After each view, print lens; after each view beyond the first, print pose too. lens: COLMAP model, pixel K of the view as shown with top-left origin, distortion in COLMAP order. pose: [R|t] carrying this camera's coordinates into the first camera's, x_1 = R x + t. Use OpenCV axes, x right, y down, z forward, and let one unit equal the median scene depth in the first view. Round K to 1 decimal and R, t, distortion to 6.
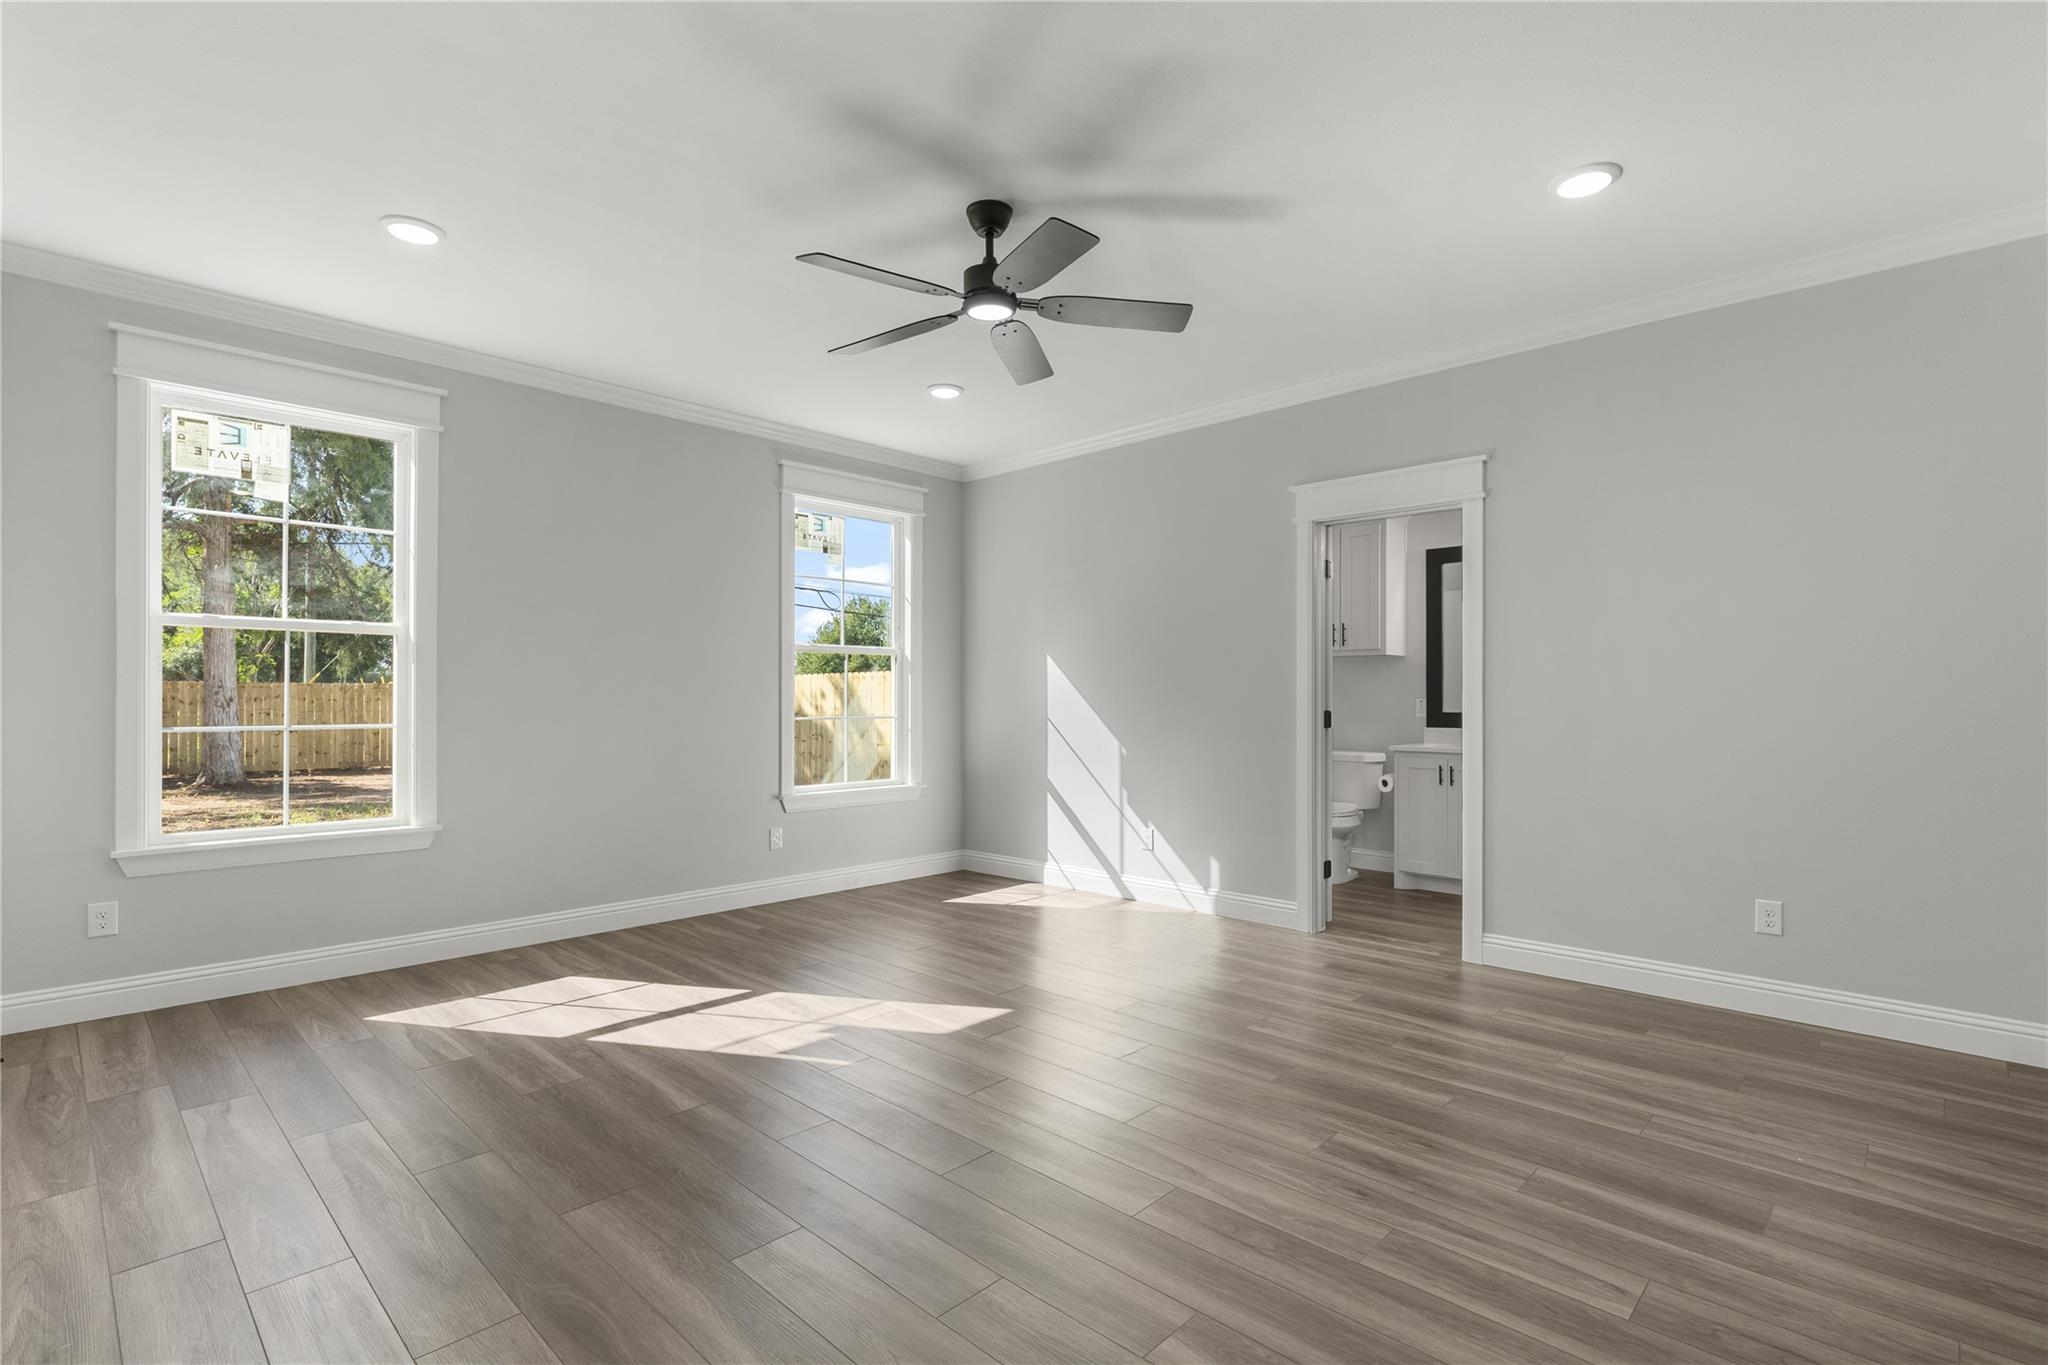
lens RADIAL K [[962.4, 0, 1031.8], [0, 962.4, 686.4], [0, 0, 1]] dist [0.024362, 0.000058]
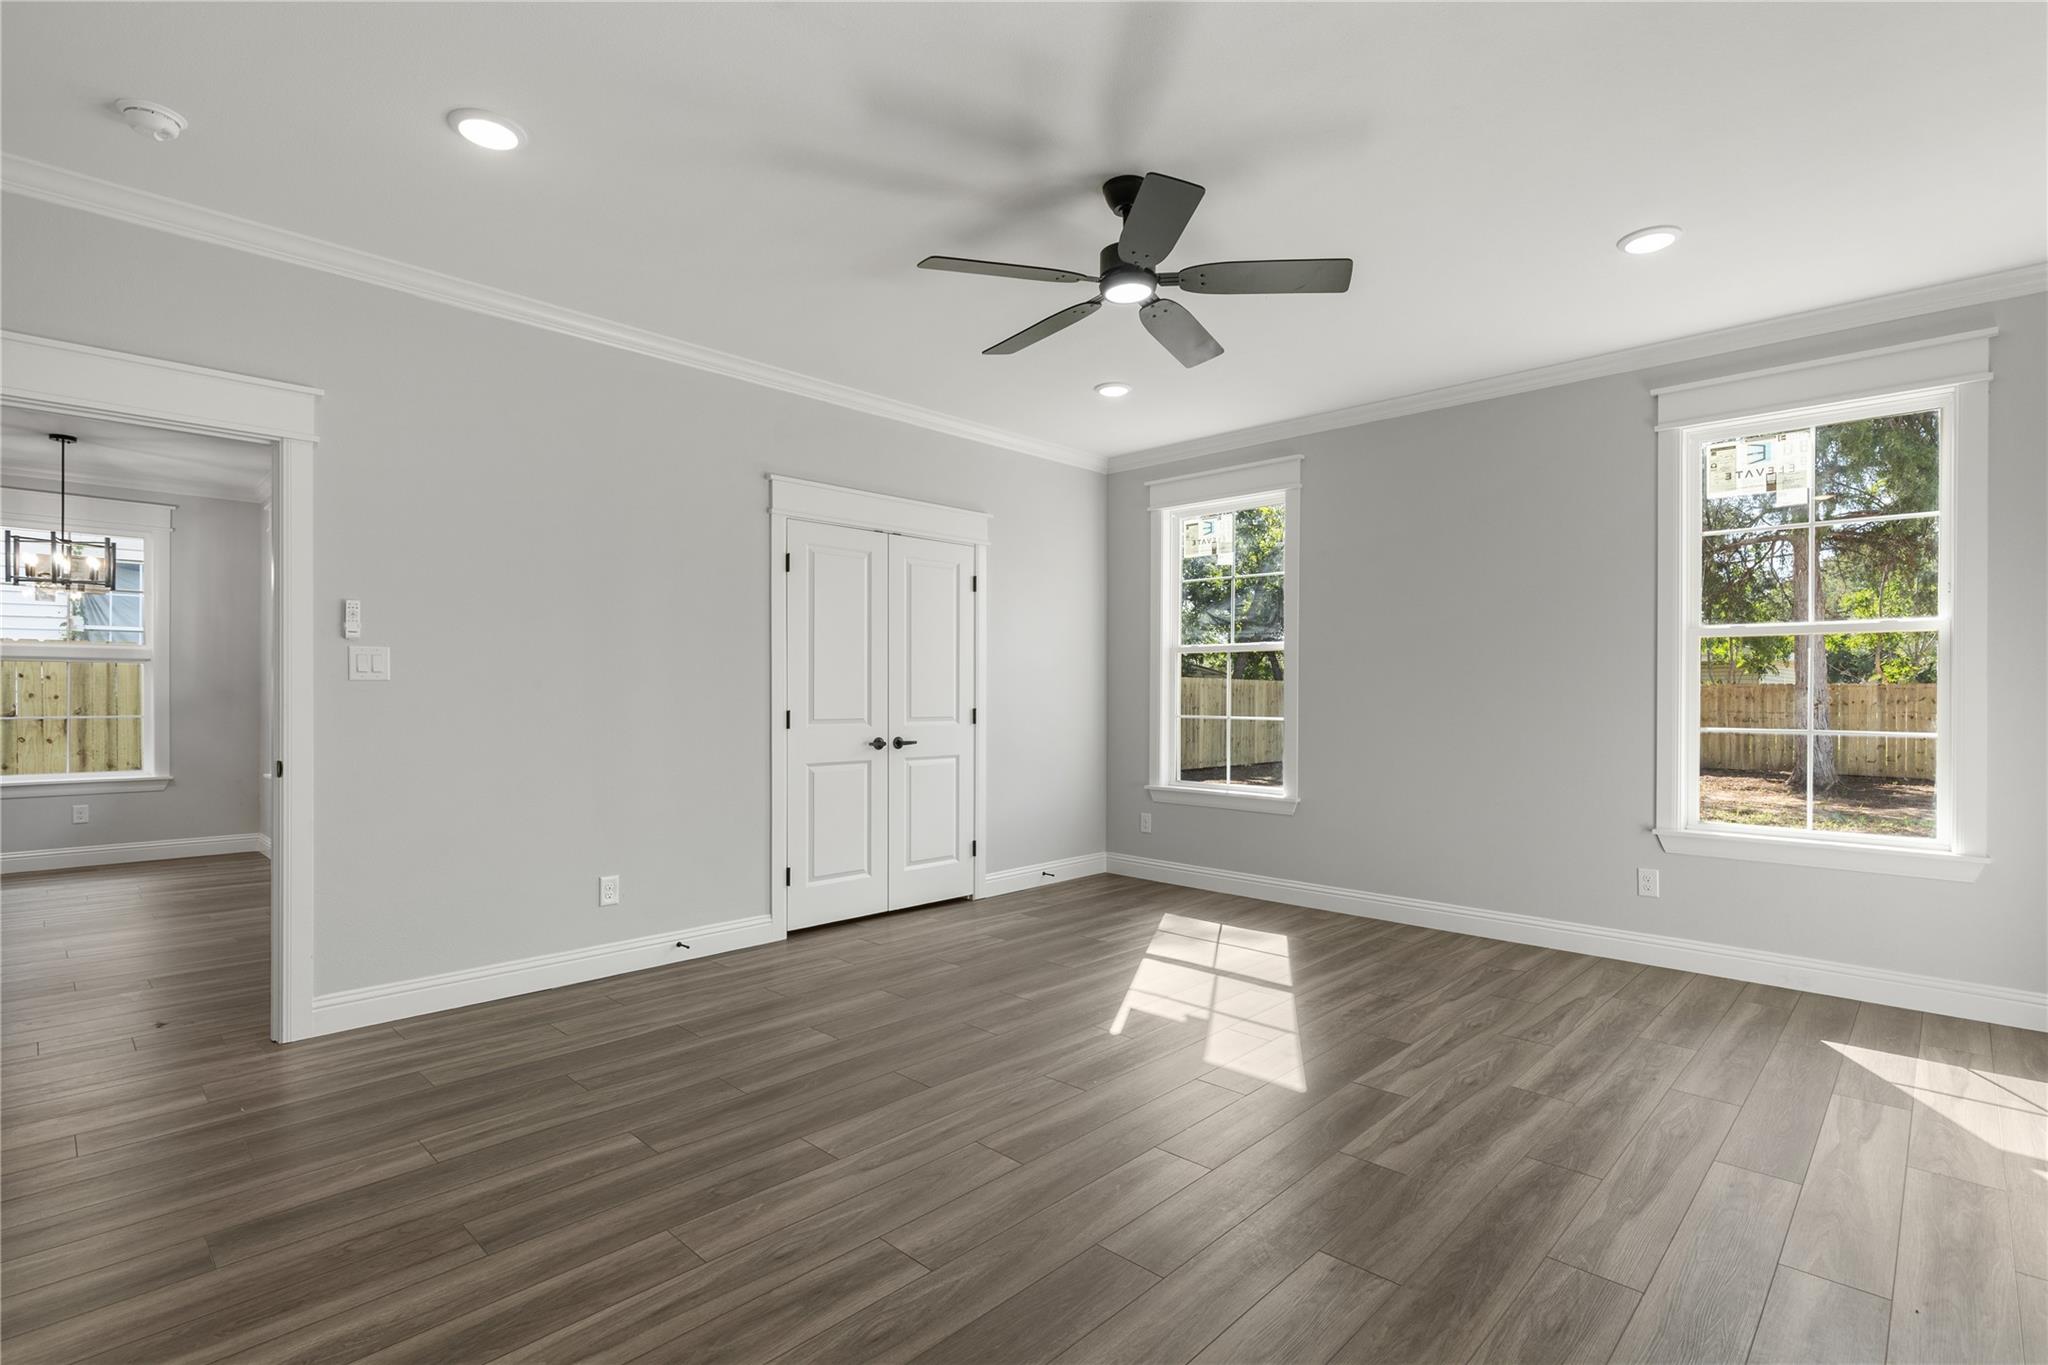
lens RADIAL K [[976.2, 0, 1056.4], [0, 976.2, 692.3], [0, 0, 1]] dist [-0.001404, 0.000132]
pose [[0.016066, -0.002681, -0.999867, 0.719467], [0.002524, 0.999993, -0.002641, 0.007652], [0.999868, -0.002481, 0.016073, 0.724013]]
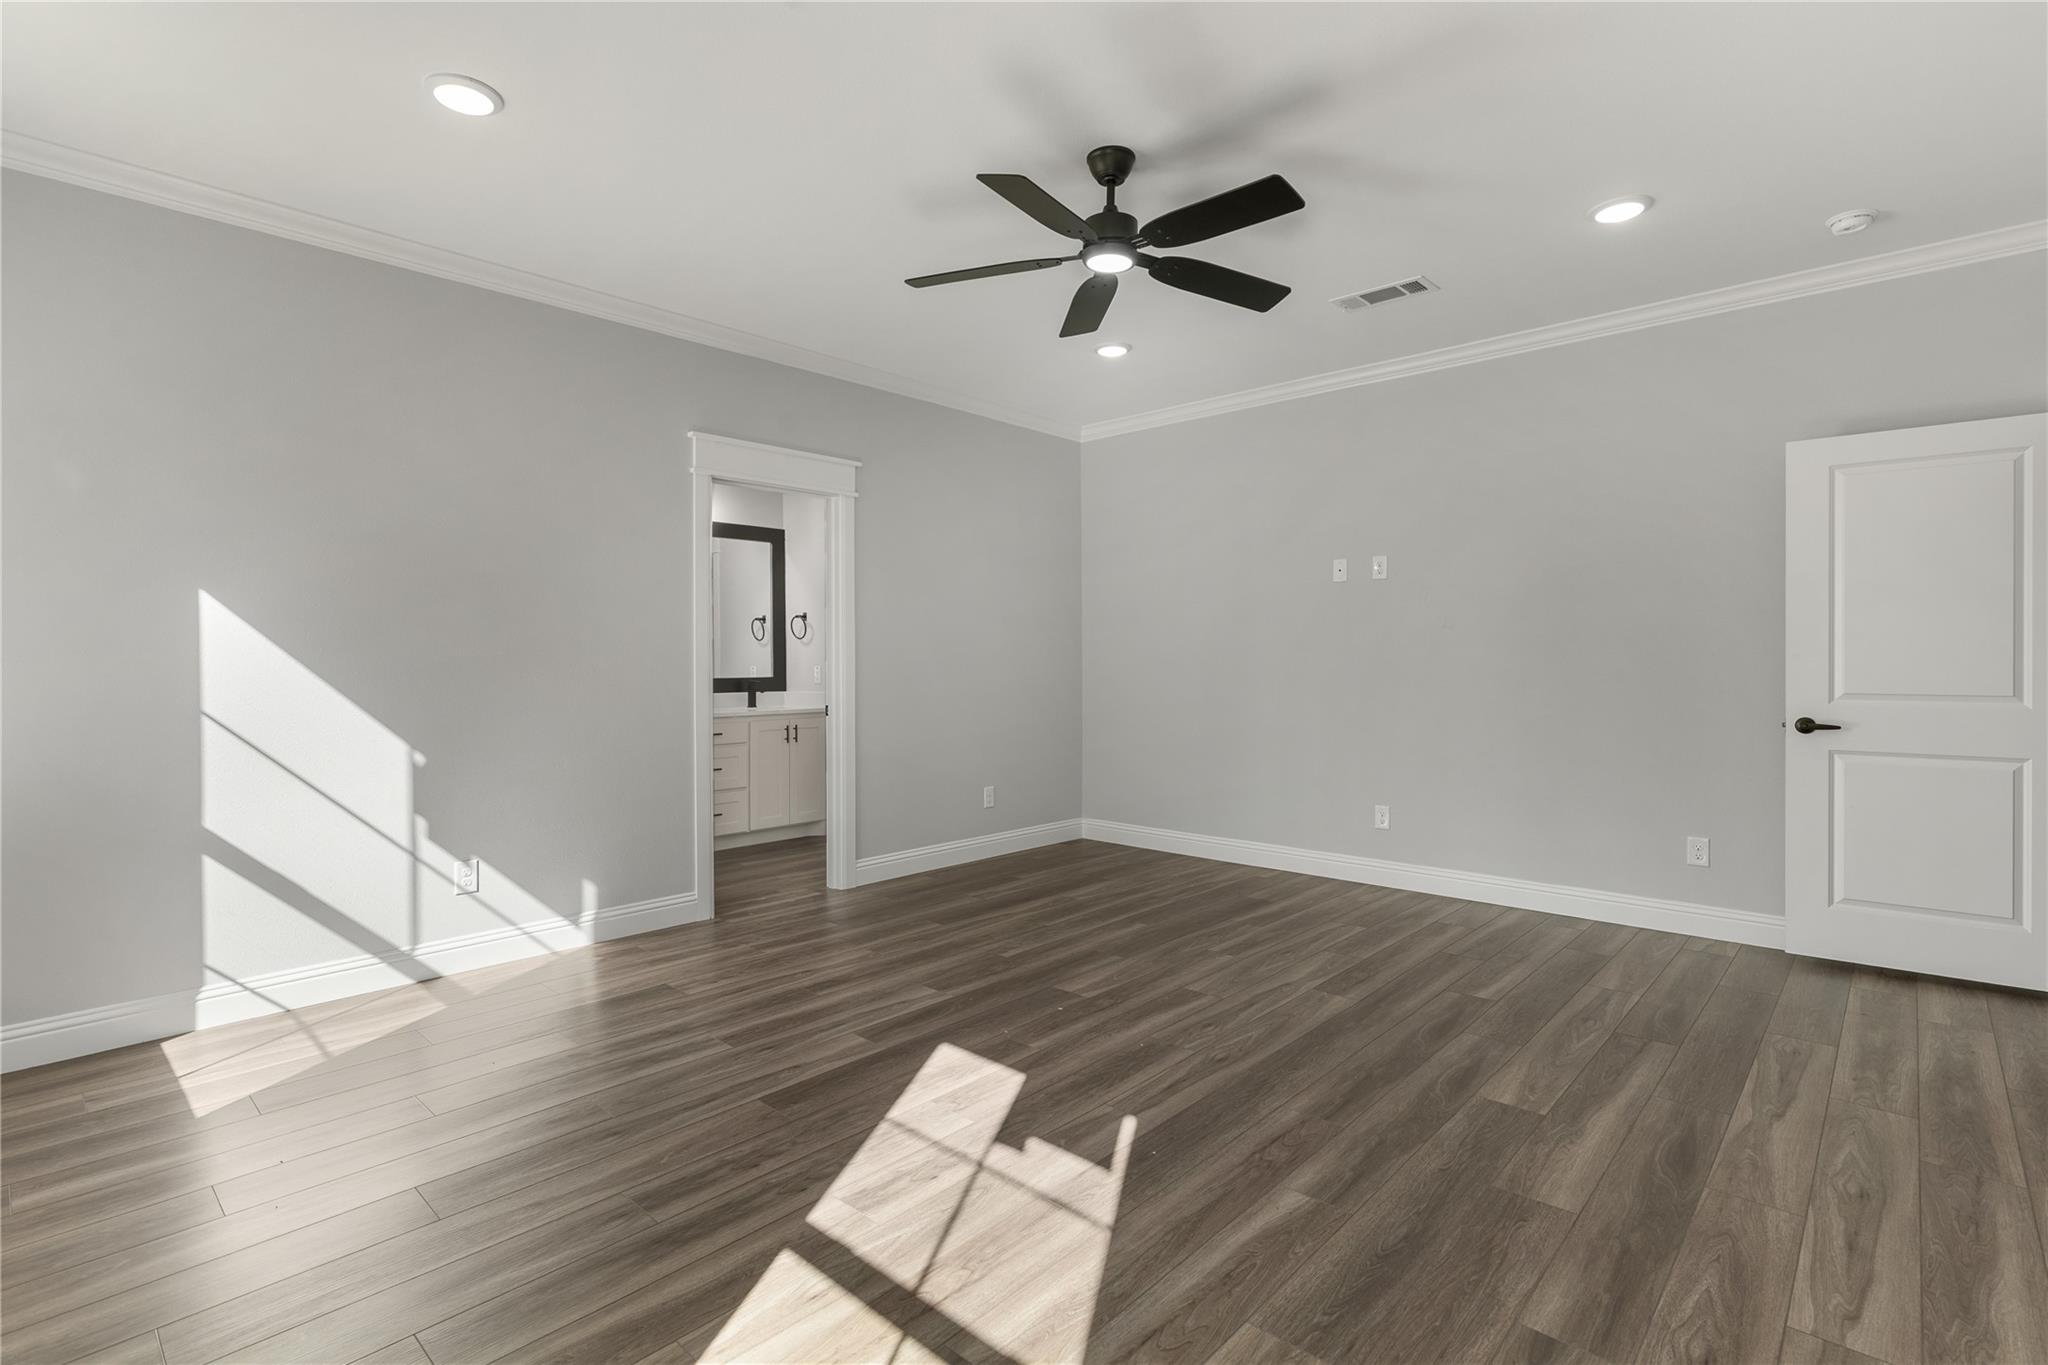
lens RADIAL K [[952.7, 0, 1024.0], [0, 952.7, 682.5], [0, 0, 1]] dist [0.001517, 0.000324]
pose [[-0.005677, -0.020948, 0.999764, -0.772630], [-0.001927, 0.999779, 0.020937, 0.008593], [-0.999982, -0.001807, -0.005716, 0.862615]]
